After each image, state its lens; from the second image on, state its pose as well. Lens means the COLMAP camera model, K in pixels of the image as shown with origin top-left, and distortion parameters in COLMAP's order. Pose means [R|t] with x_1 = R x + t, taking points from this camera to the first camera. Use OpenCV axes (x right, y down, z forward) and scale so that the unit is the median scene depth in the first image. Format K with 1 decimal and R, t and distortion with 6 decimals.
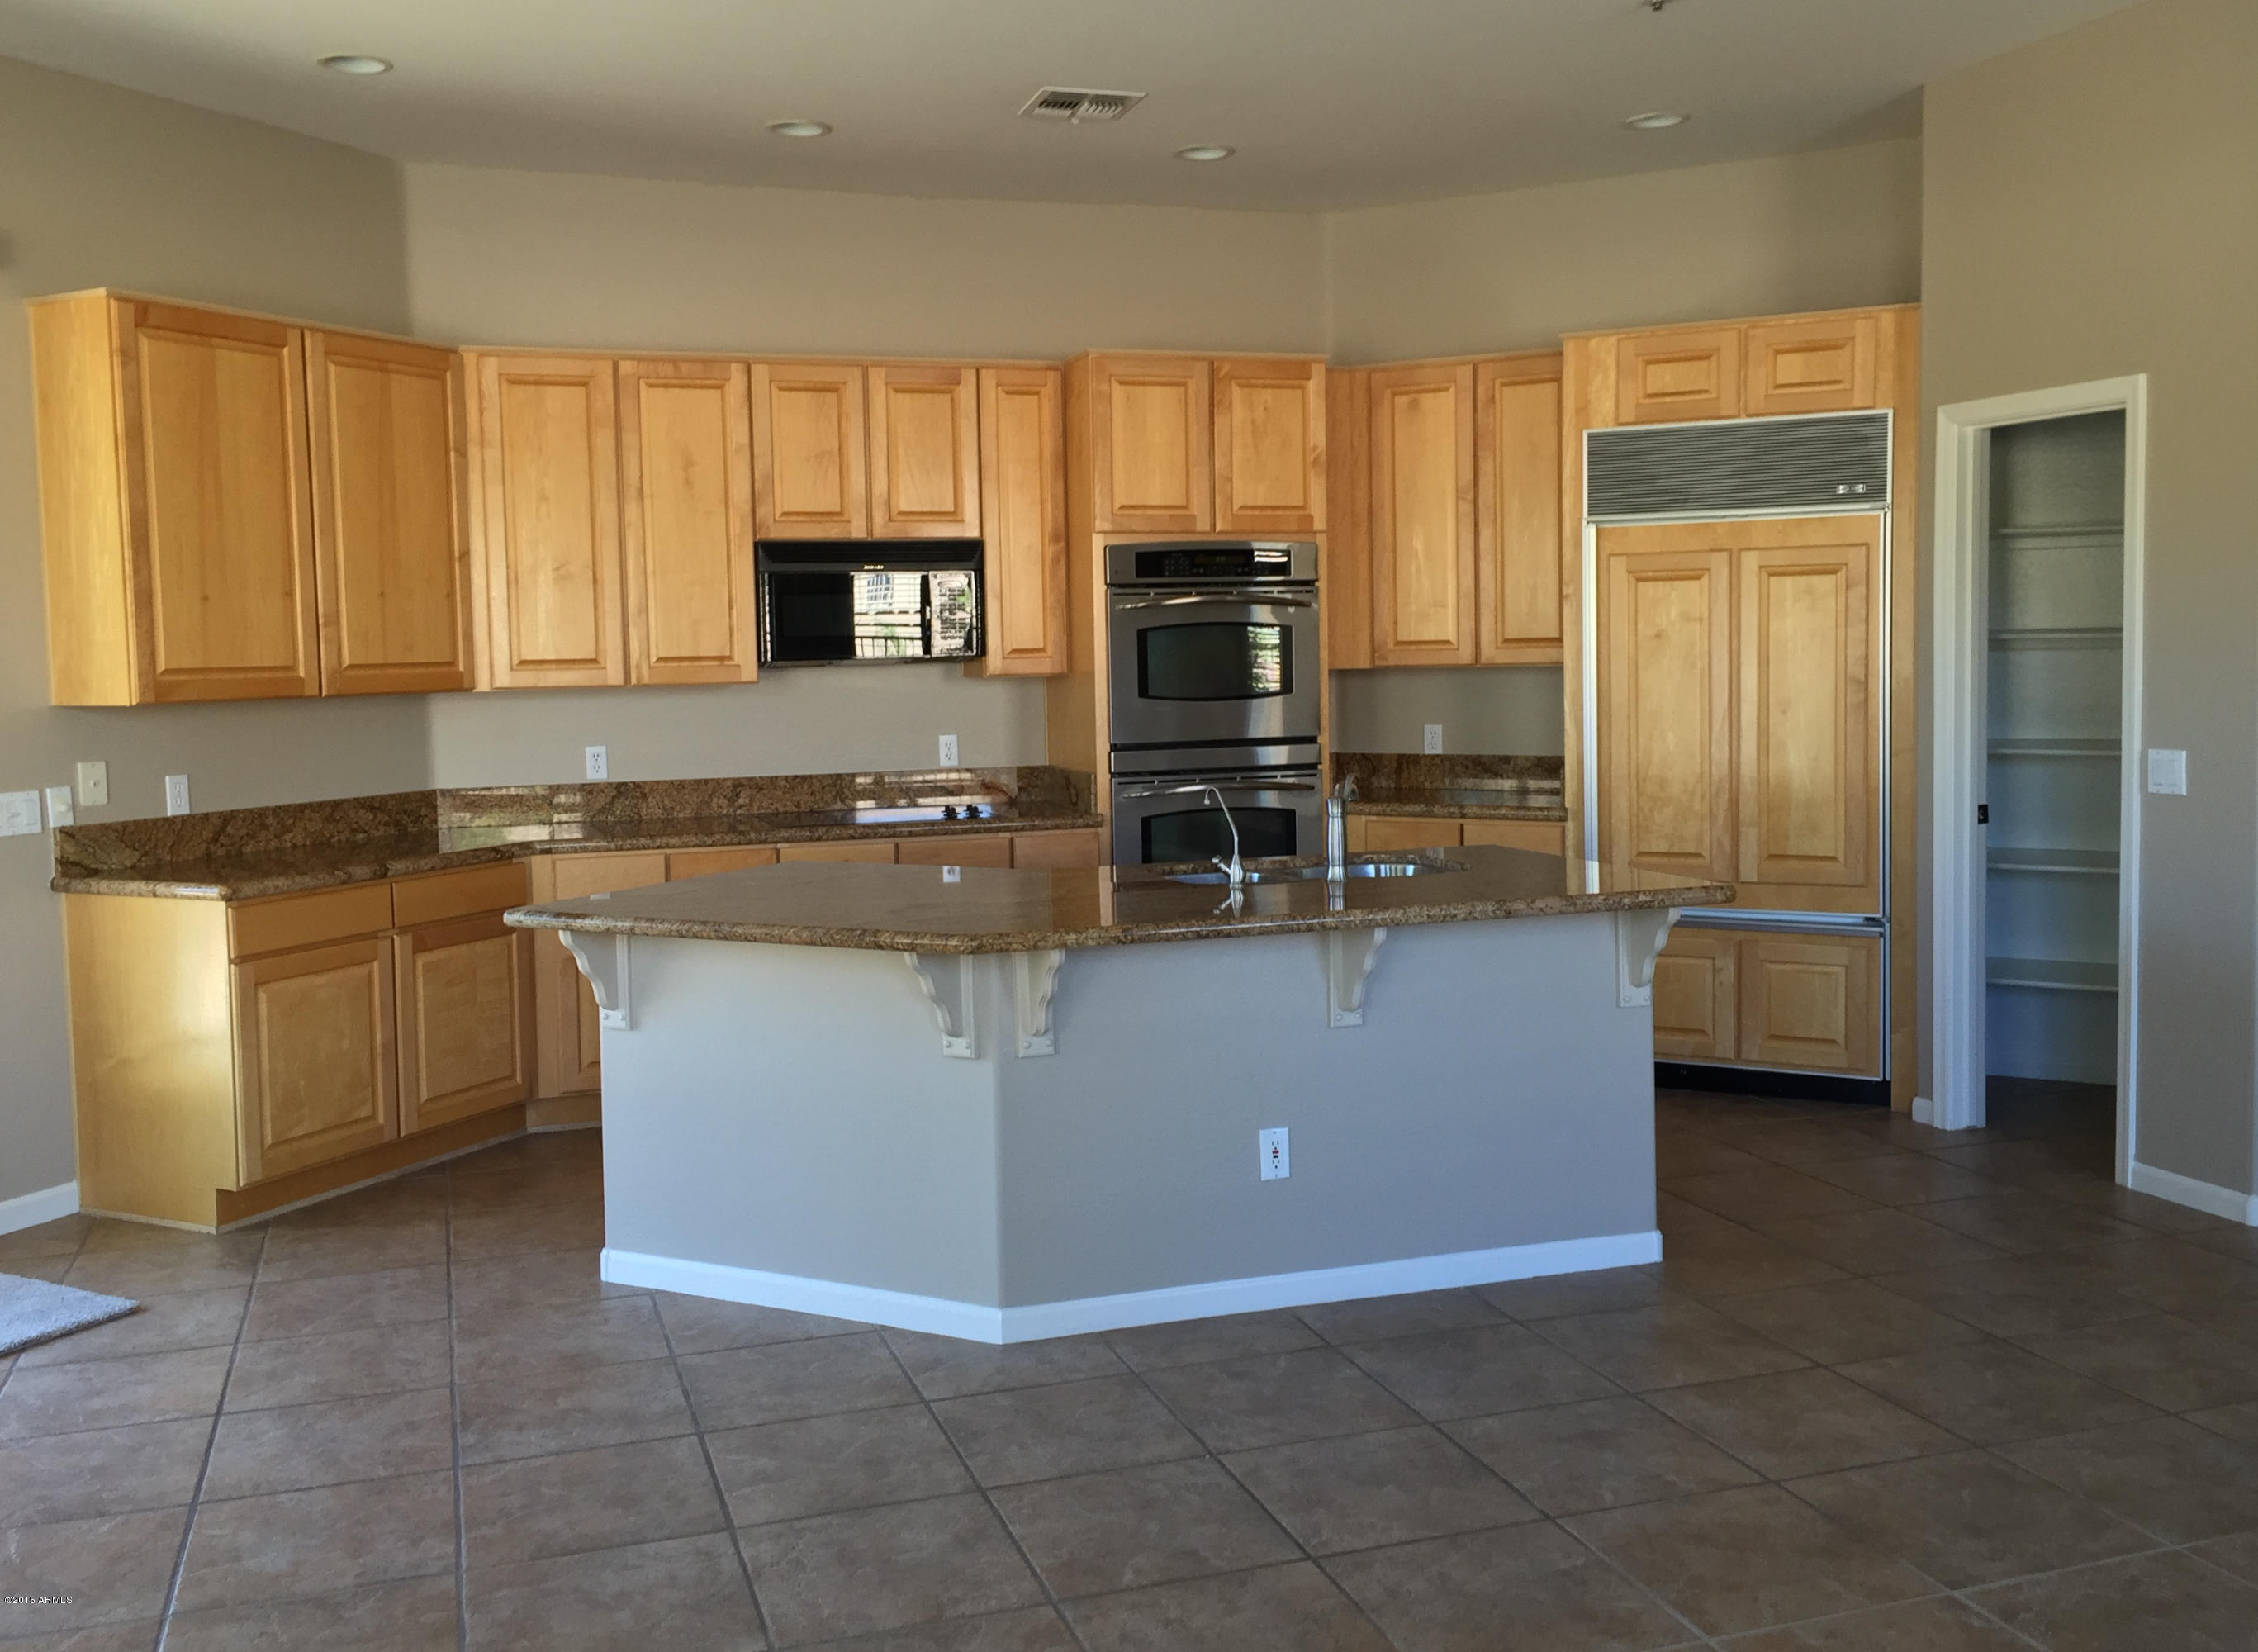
lens RADIAL K [[2013.5, 0, 1099.5], [0, 2013.5, 771.0], [0, 0, 1]] dist [0.056666, -0.023778]
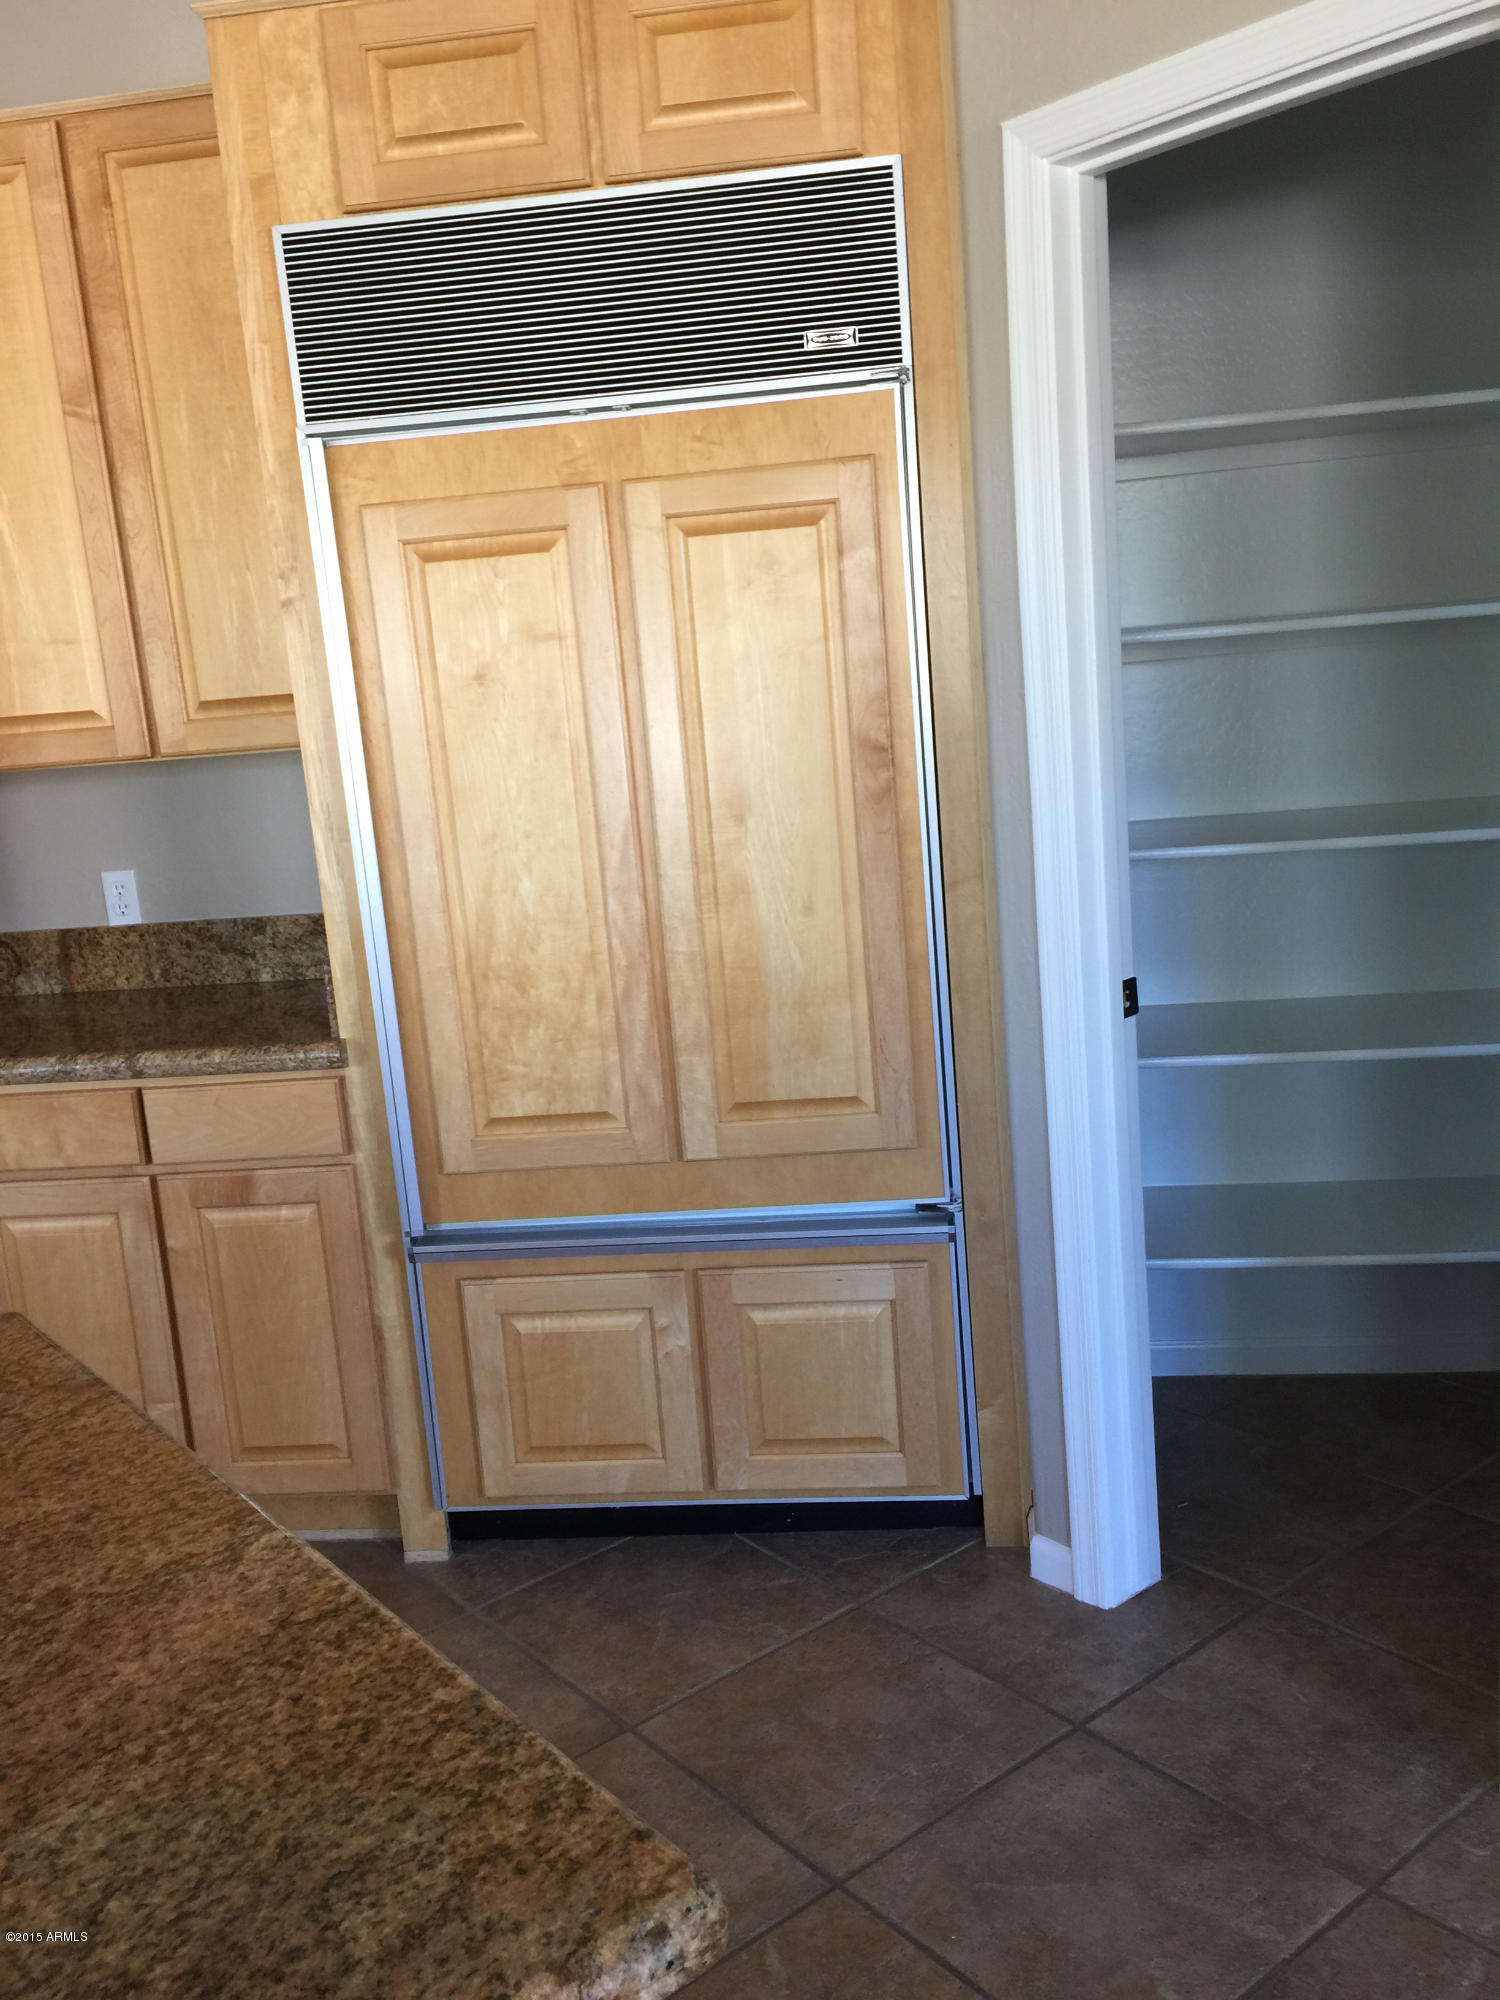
lens RADIAL K [[1707.0, 0, 744.9], [0, 1707.0, 996.8], [0, 0, 1]] dist [0.067312, -0.091182]
pose [[0.933746, -0.120526, 0.337035, 0.188604], [0.085117, 0.989360, 0.117988, -0.034323], [-0.347670, -0.081484, 0.934070, 0.591524]]
